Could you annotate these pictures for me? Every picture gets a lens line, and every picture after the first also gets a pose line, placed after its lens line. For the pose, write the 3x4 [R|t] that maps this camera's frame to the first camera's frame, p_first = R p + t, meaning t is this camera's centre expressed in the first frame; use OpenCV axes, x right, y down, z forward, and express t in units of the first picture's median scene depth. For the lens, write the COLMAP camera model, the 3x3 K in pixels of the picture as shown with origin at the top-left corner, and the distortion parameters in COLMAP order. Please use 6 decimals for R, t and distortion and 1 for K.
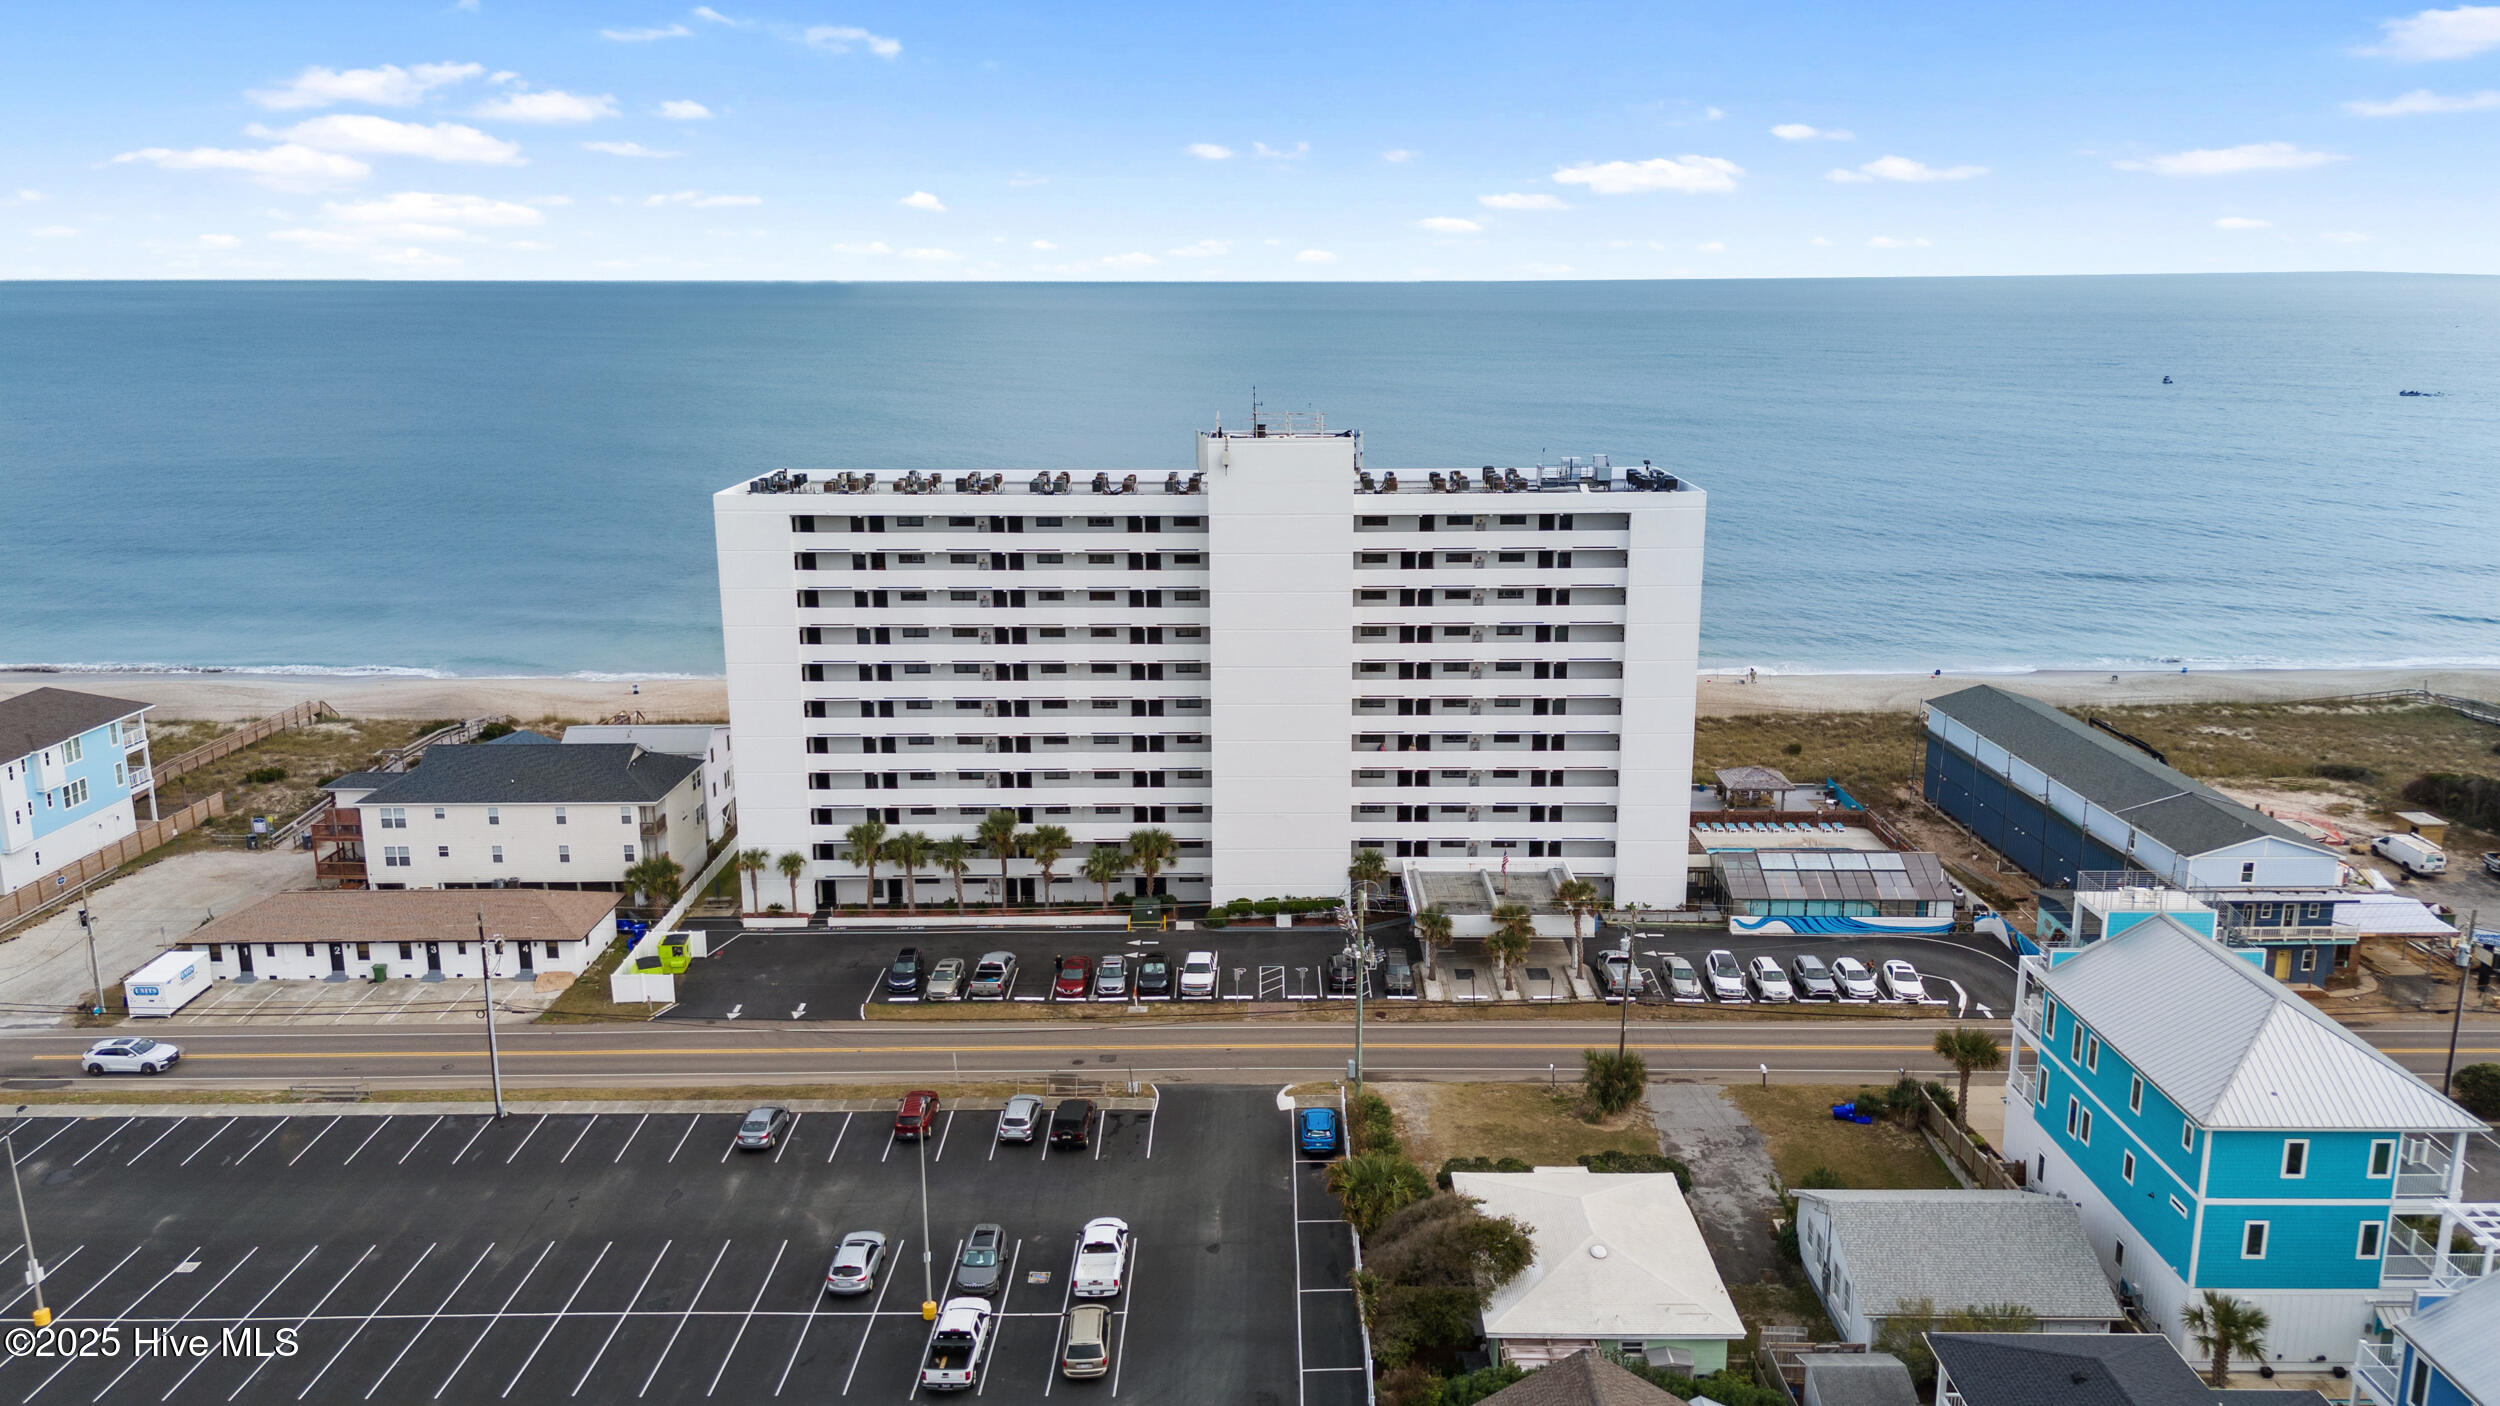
lens RADIAL K [[1810.6, 0, 1269.2], [0, 1810.6, 700.9], [0, 0, 1]] dist [0.064031, -0.057970]
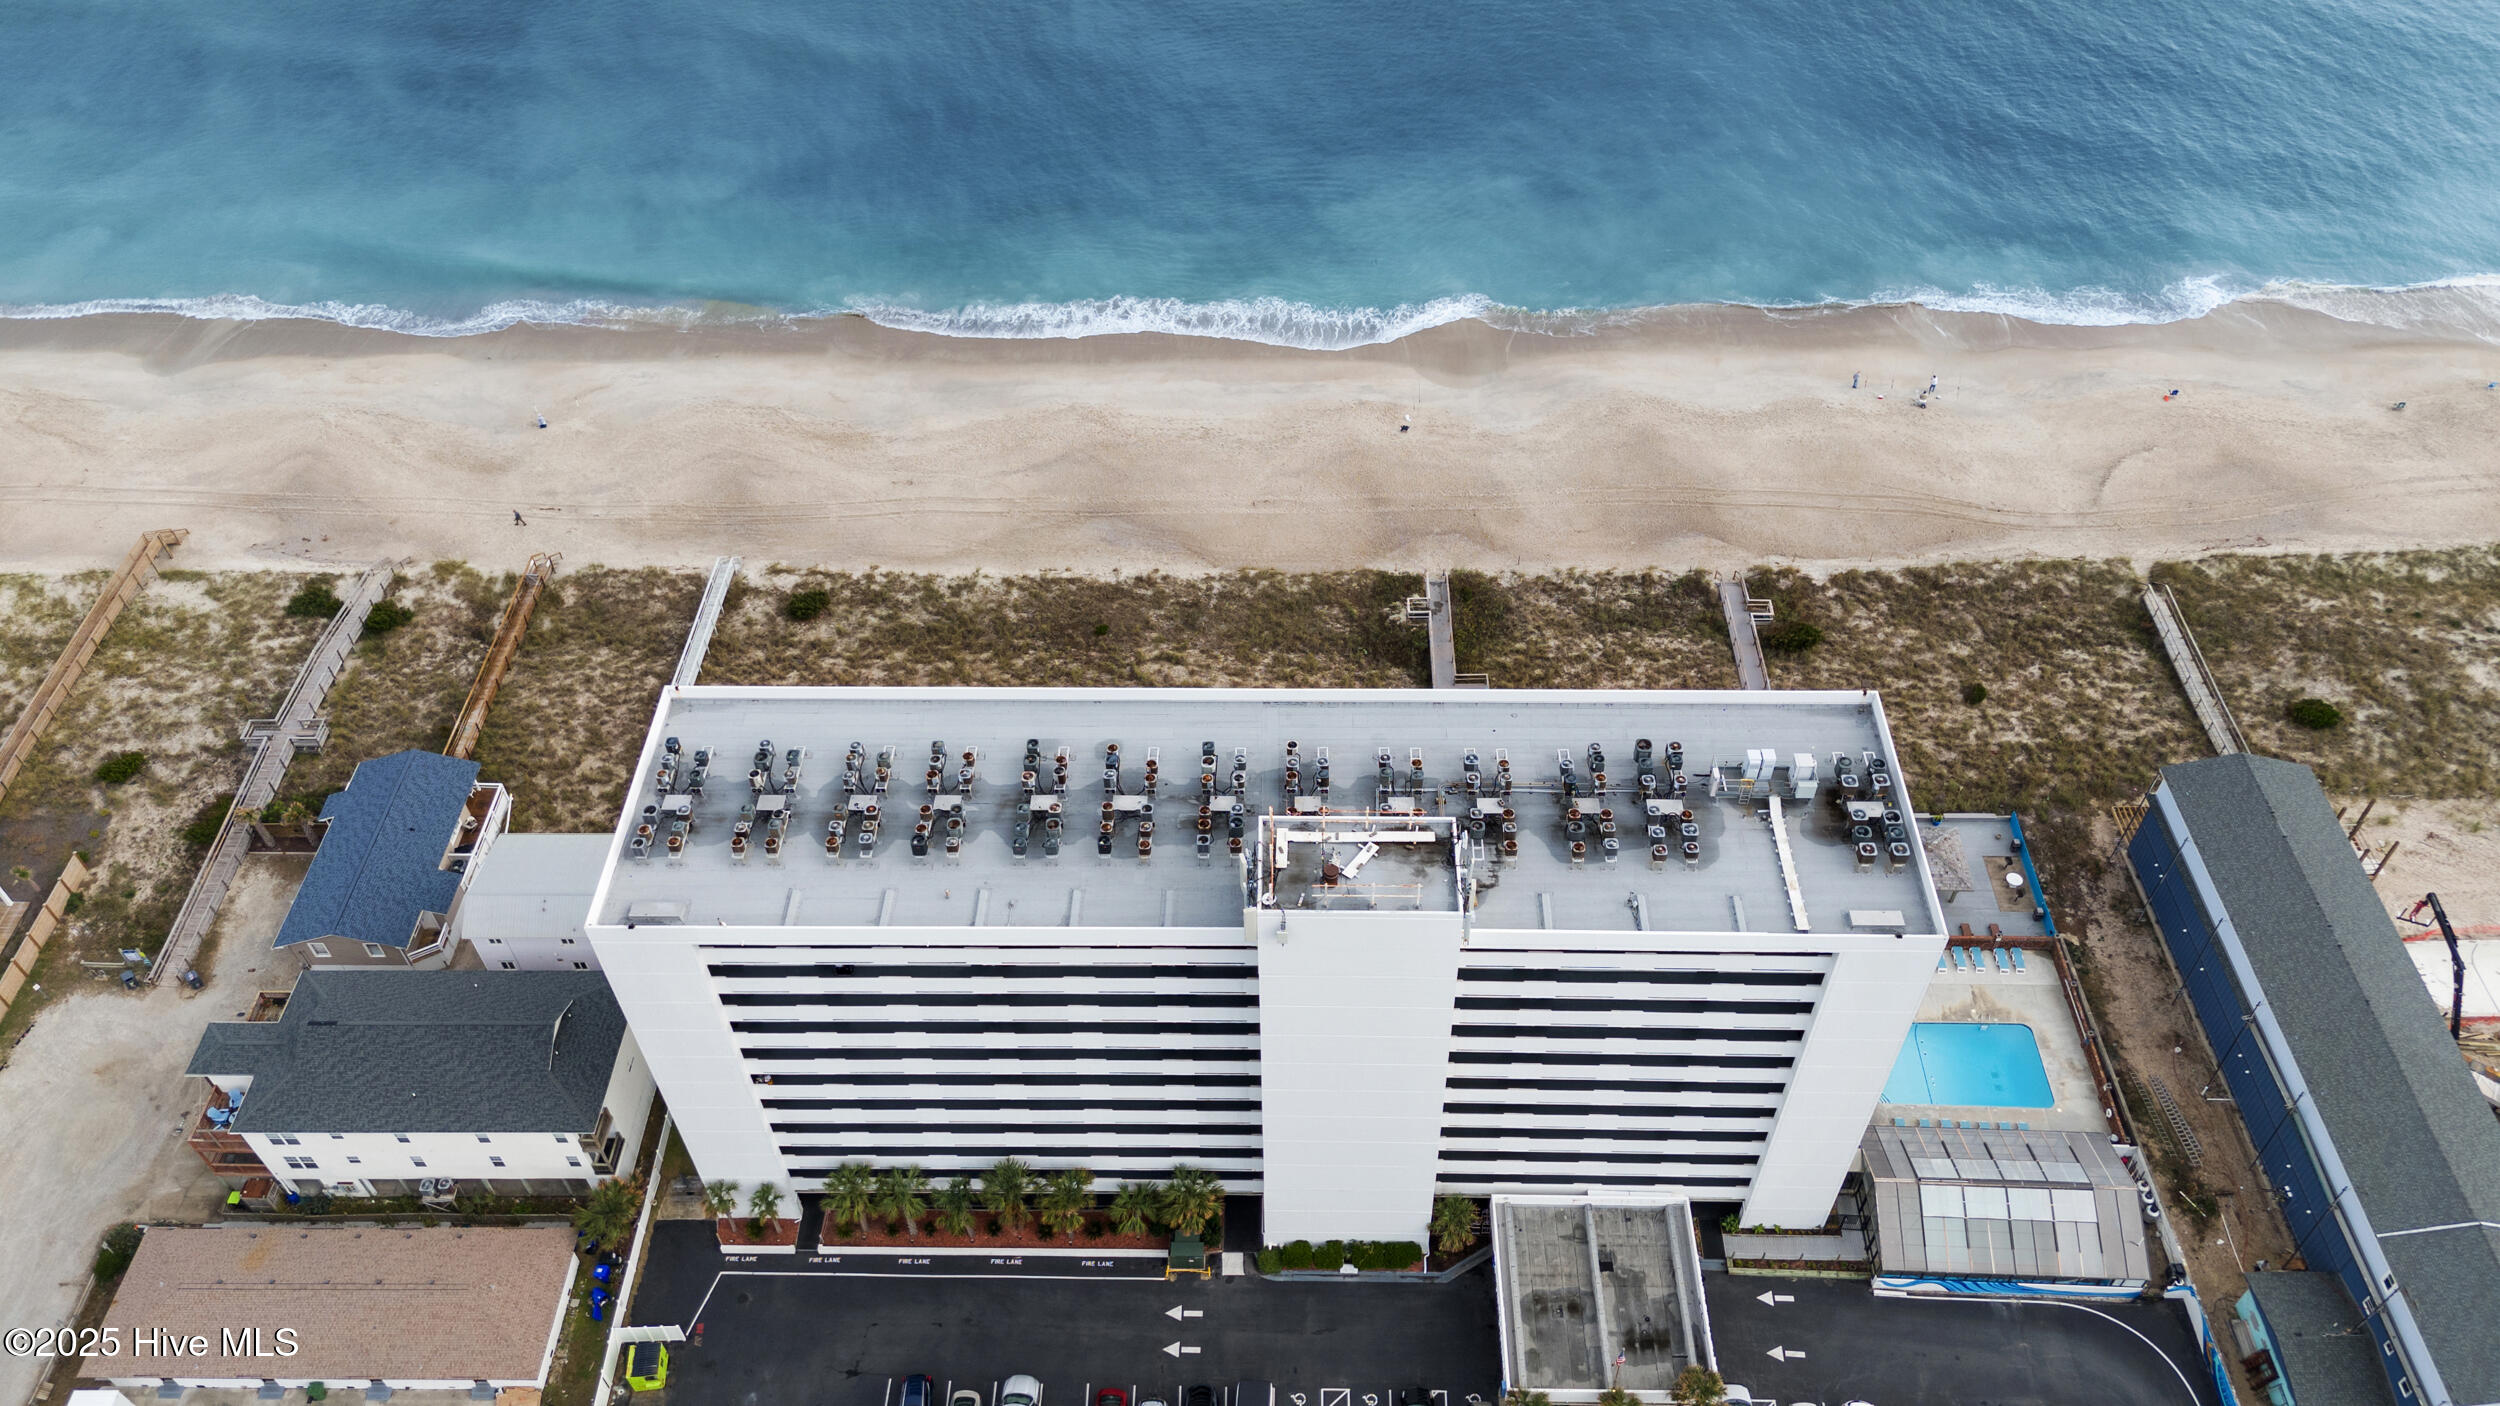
lens RADIAL K [[1810.6, 0, 1269.2], [0, 1810.6, 700.9], [0, 0, 1]] dist [0.064031, -0.057970]
pose [[0.999838, 0.007241, -0.016470, -0.016497], [0.003215, 0.828792, 0.559548, -0.572896], [0.017702, -0.559510, 0.828634, 0.429214]]
